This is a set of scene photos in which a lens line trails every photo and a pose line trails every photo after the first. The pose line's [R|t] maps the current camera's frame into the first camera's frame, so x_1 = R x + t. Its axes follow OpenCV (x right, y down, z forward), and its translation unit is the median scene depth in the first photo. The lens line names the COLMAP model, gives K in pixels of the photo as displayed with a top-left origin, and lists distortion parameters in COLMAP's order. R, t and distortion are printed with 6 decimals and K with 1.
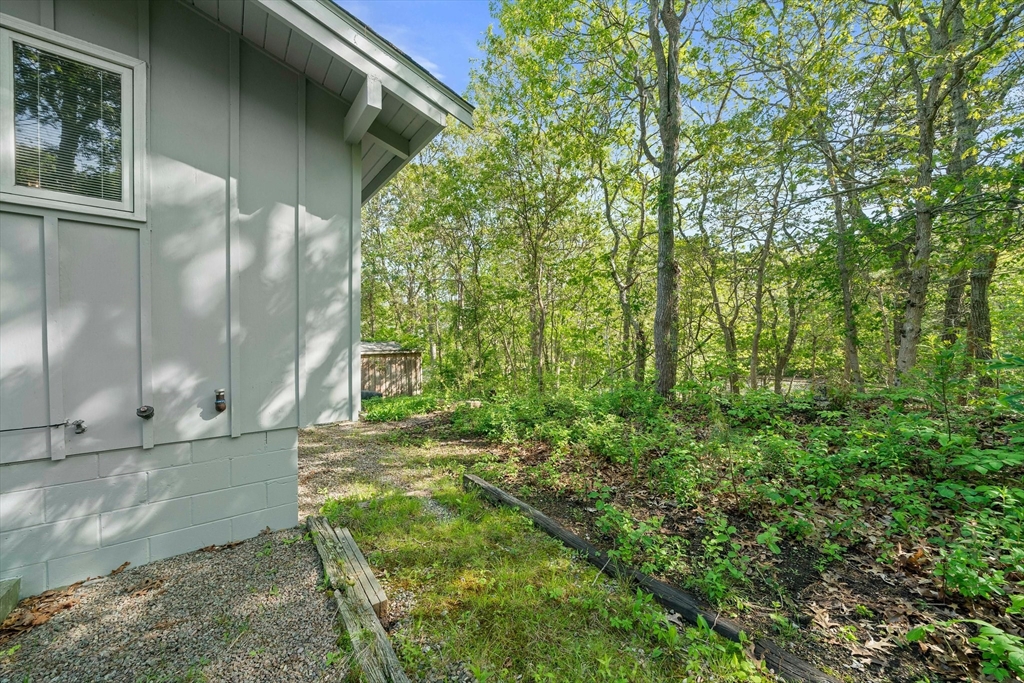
lens RADIAL K [[356.4, 0, 513.4], [0, 356.4, 348.5], [0, 0, 1]] dist [-0.006016, -0.000113]
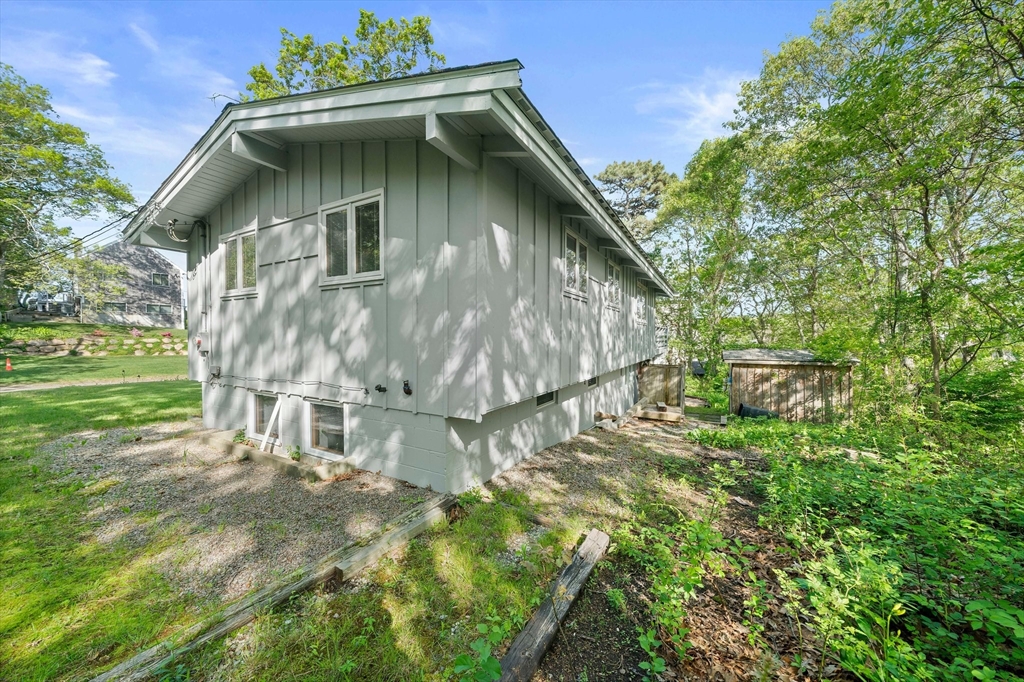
lens RADIAL K [[356.4, 0, 513.4], [0, 356.4, 348.0], [0, 0, 1]] dist [-0.006016, -0.000113]
pose [[0.397128, 0.027725, -0.917344, 0.733269], [-0.037657, 0.999194, 0.013897, -0.058141], [0.916990, 0.029026, 0.397852, 0.811133]]
